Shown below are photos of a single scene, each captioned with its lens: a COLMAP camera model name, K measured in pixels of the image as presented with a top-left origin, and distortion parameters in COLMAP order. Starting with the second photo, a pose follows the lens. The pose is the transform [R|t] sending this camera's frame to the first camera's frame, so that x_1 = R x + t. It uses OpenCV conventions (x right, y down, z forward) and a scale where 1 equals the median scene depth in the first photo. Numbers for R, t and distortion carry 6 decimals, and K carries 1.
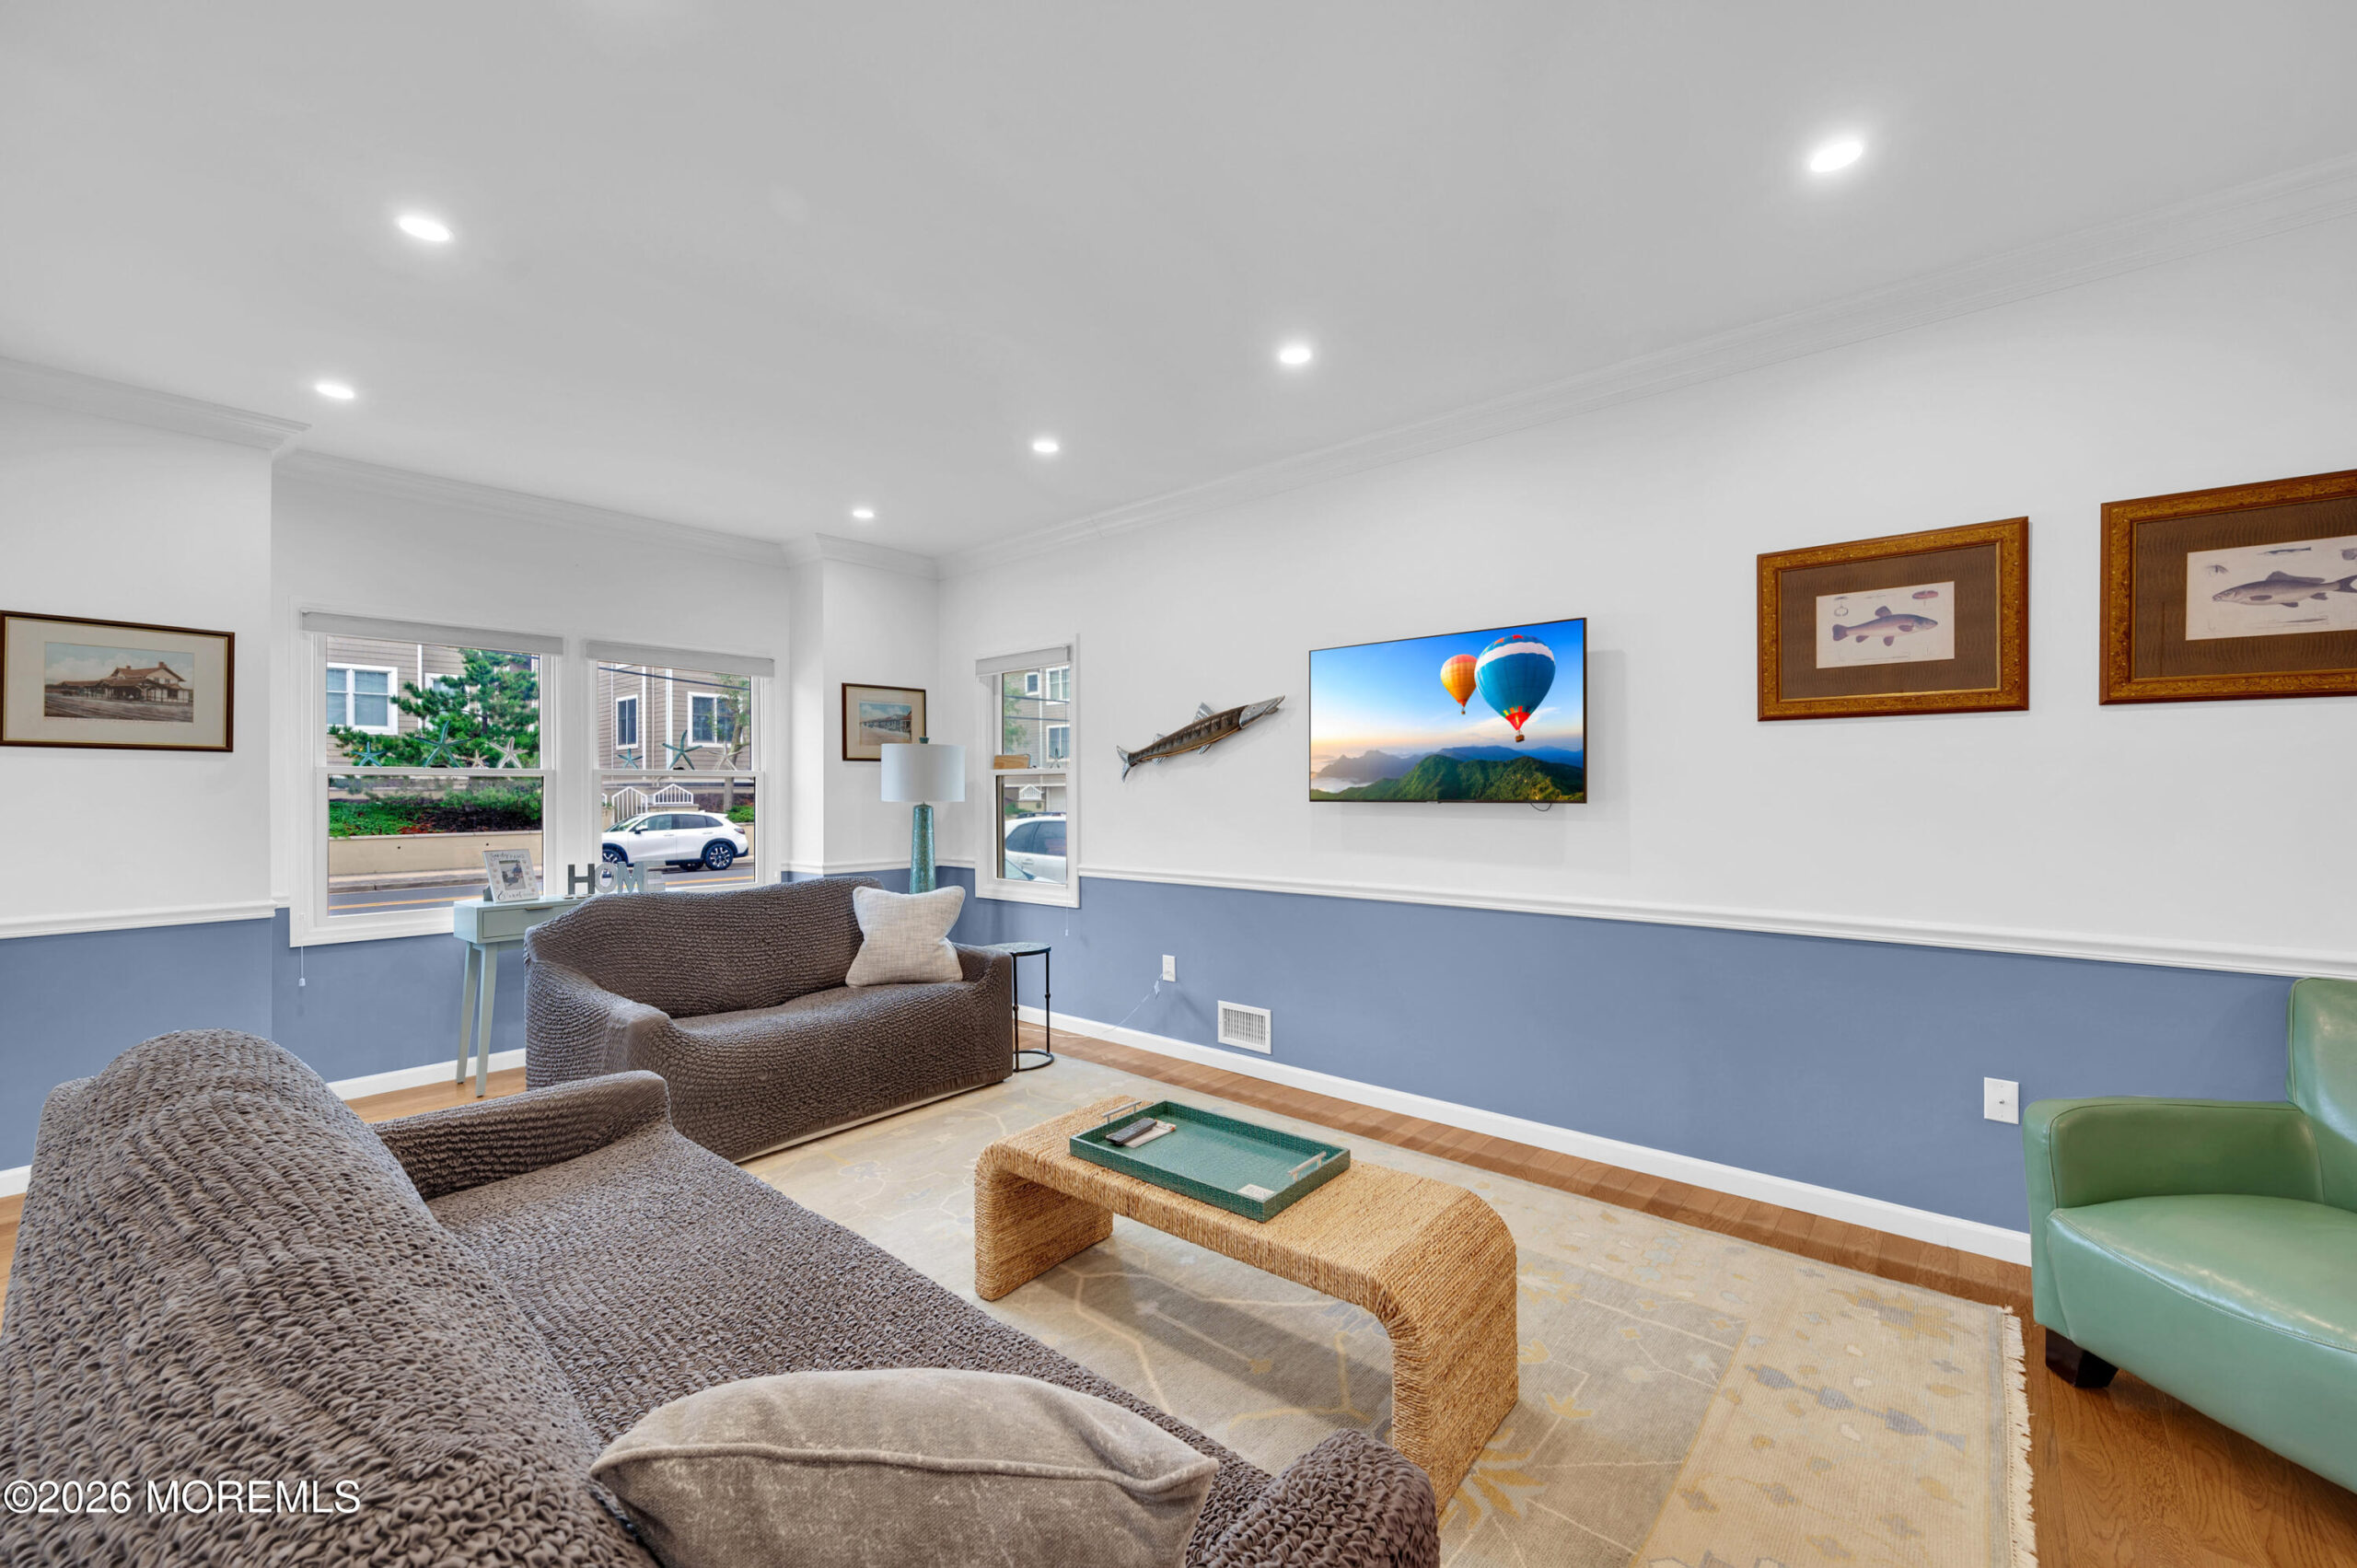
lens RADIAL K [[928.8, 0, 1175.9], [0, 928.8, 782.3], [0, 0, 1]] dist [0.000937, 0.000086]
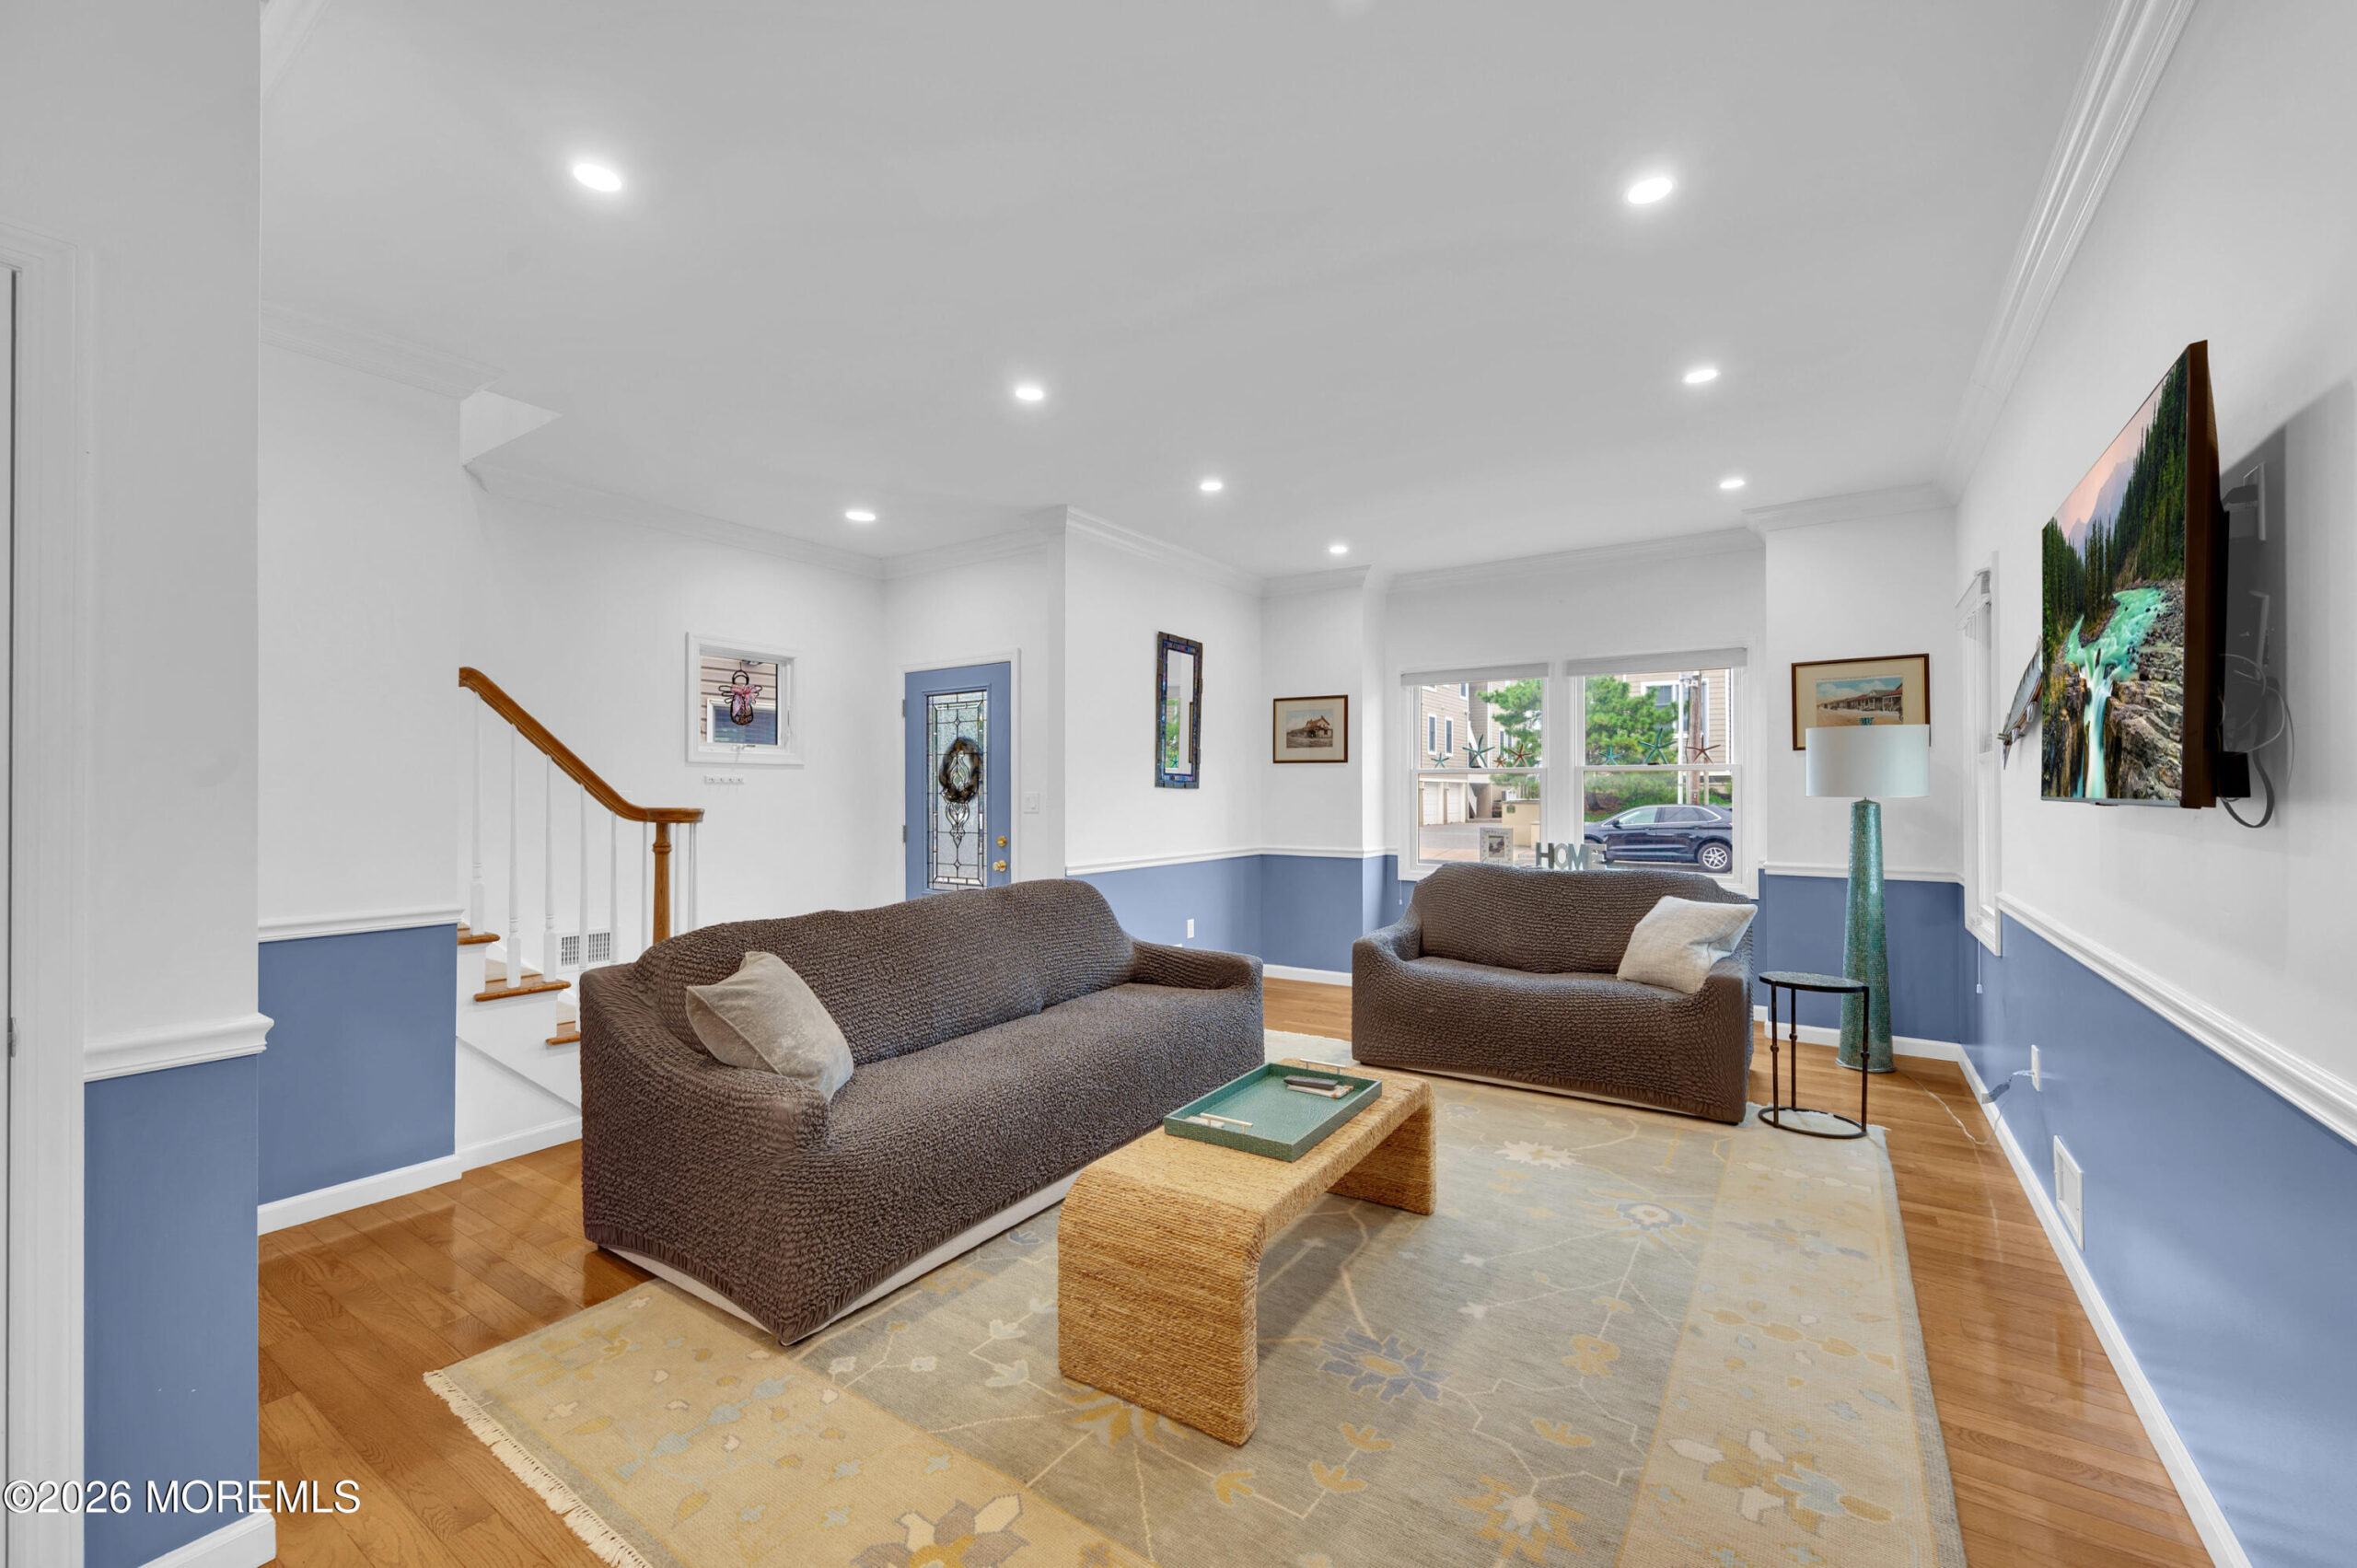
lens RADIAL K [[928.8, 0, 1175.9], [0, 928.8, 782.3], [0, 0, 1]] dist [0.000937, 0.000086]
pose [[0.118237, -0.005489, -0.992970, 0.705254], [0.007730, 0.999960, -0.004607, 0.010947], [0.992955, -0.007131, 0.118275, 0.468534]]
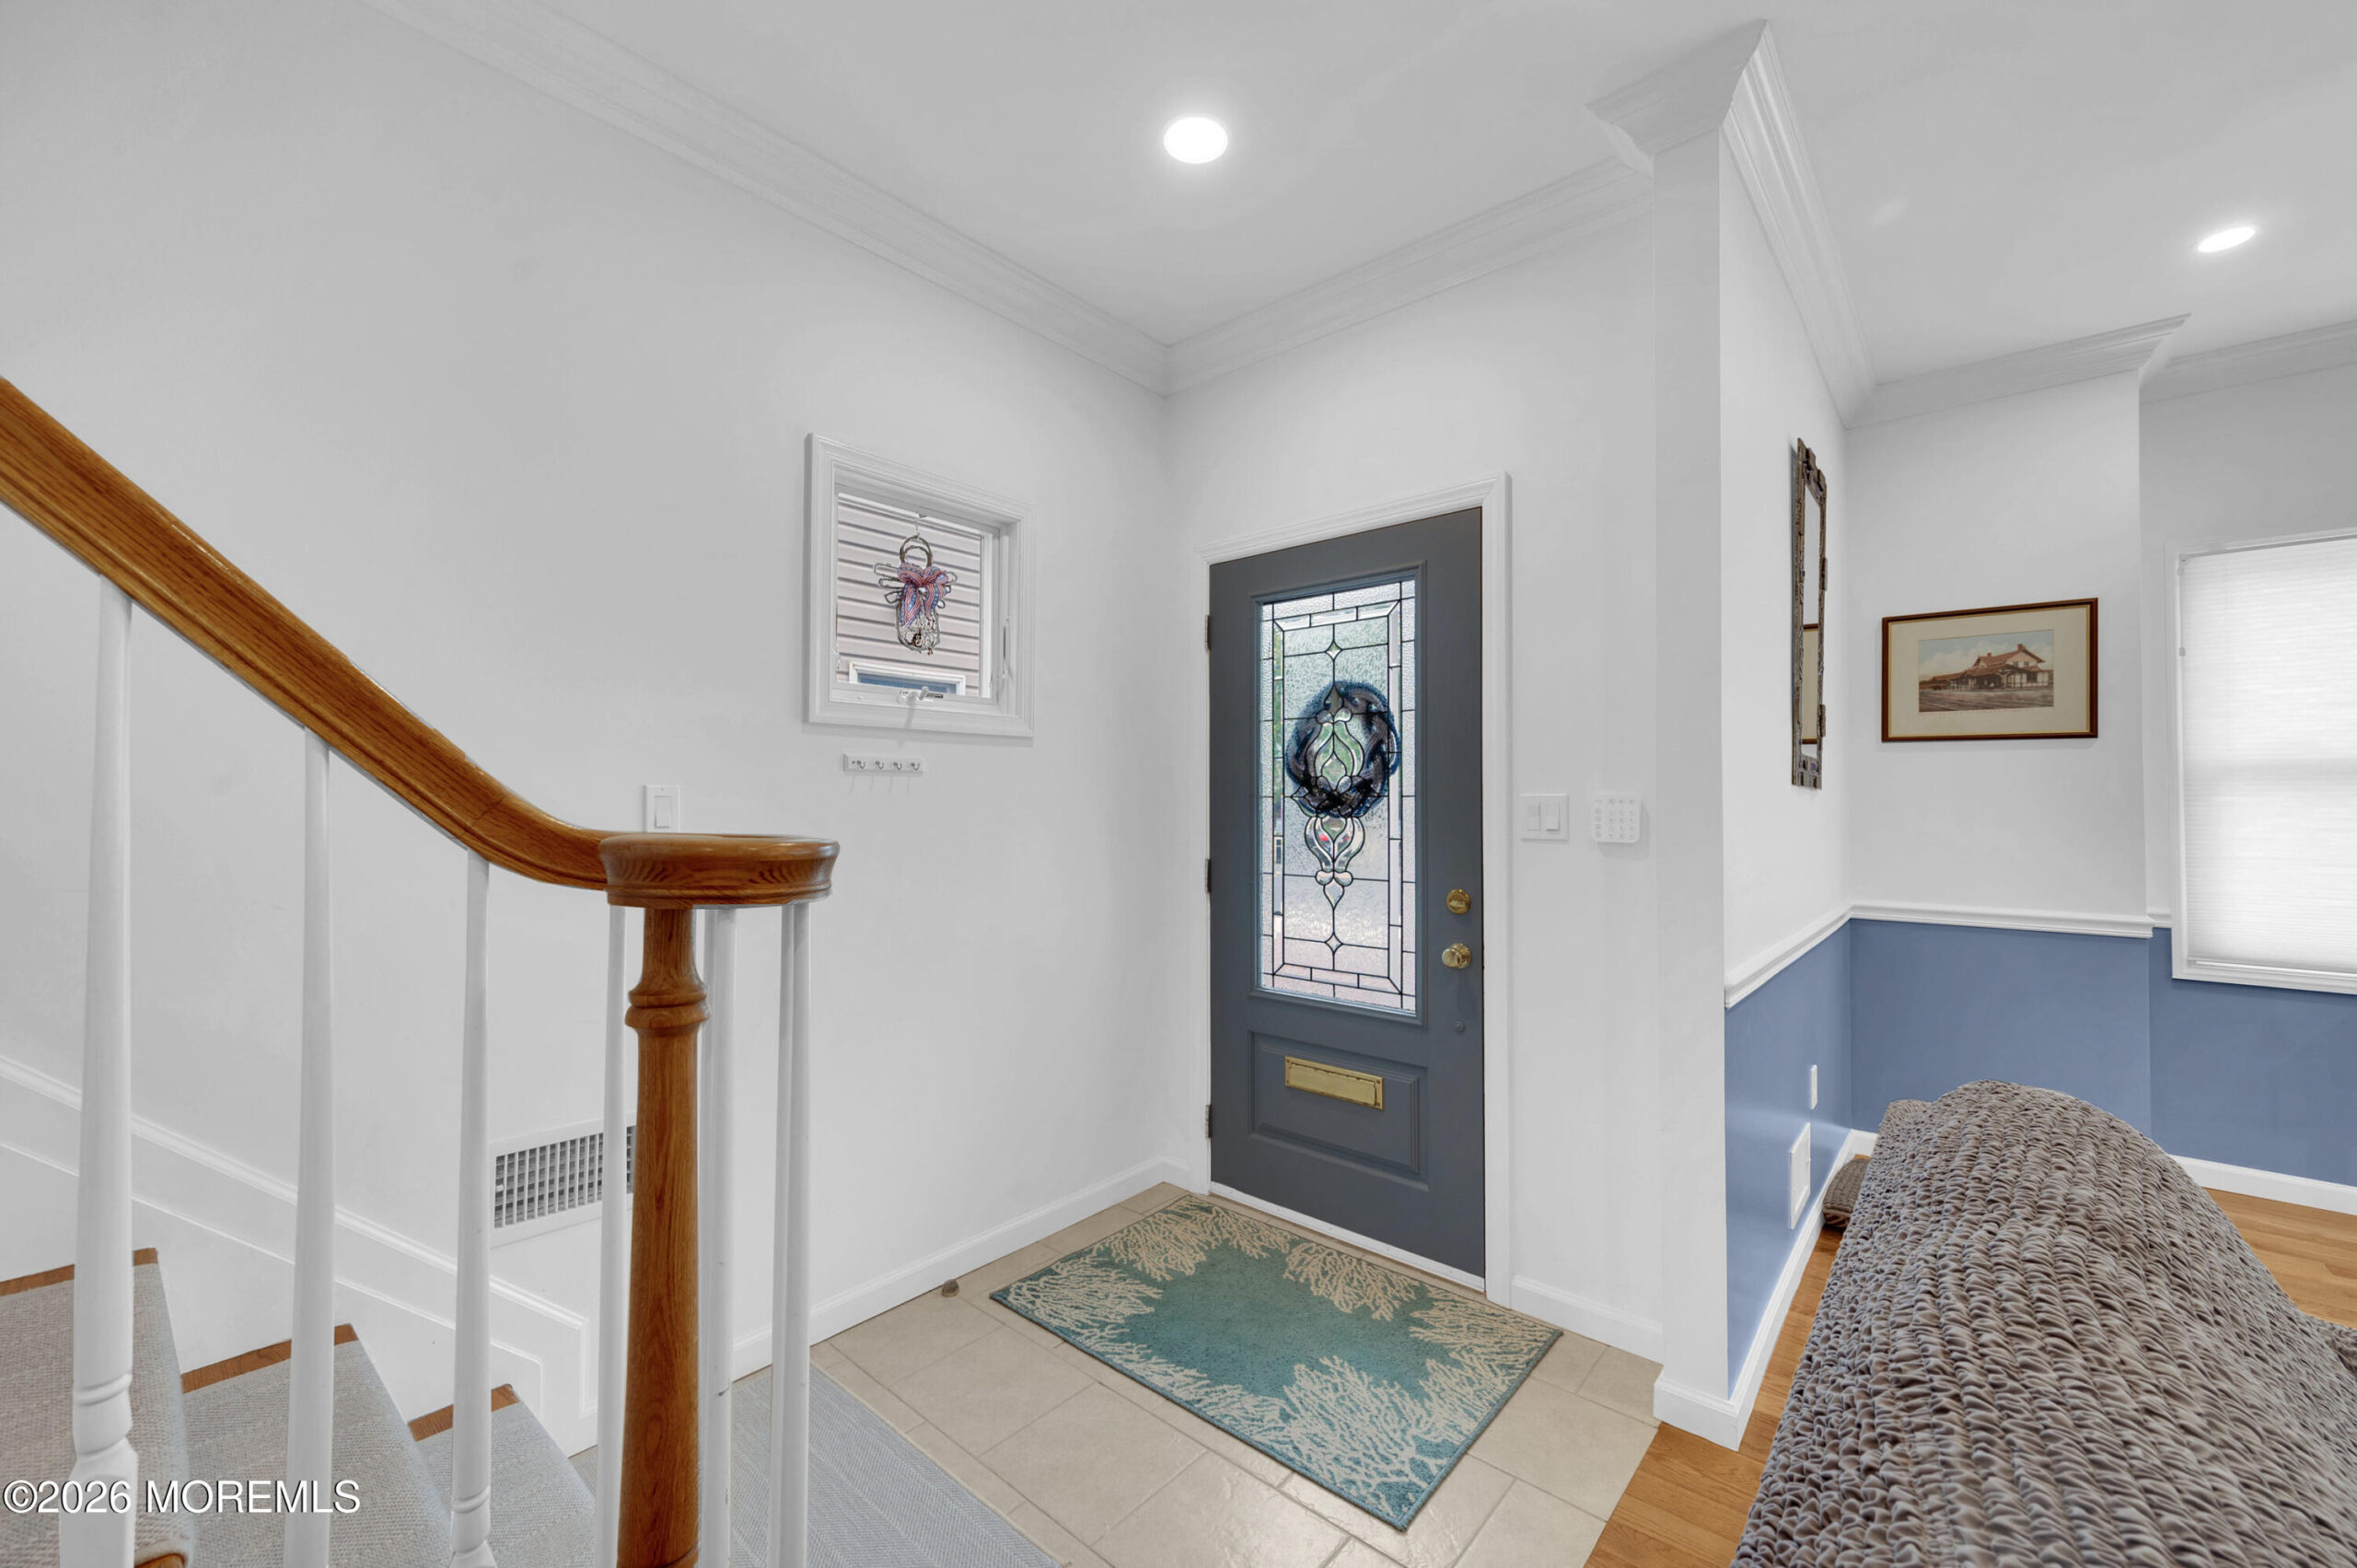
lens RADIAL K [[928.8, 0, 1175.9], [0, 928.8, 782.3], [0, 0, 1]] dist [0.000937, 0.000086]
pose [[-0.009110, -0.015001, -0.999846, -0.149536], [0.002896, 0.999883, -0.015028, 0.019478], [0.999954, -0.003032, -0.009066, 0.157177]]
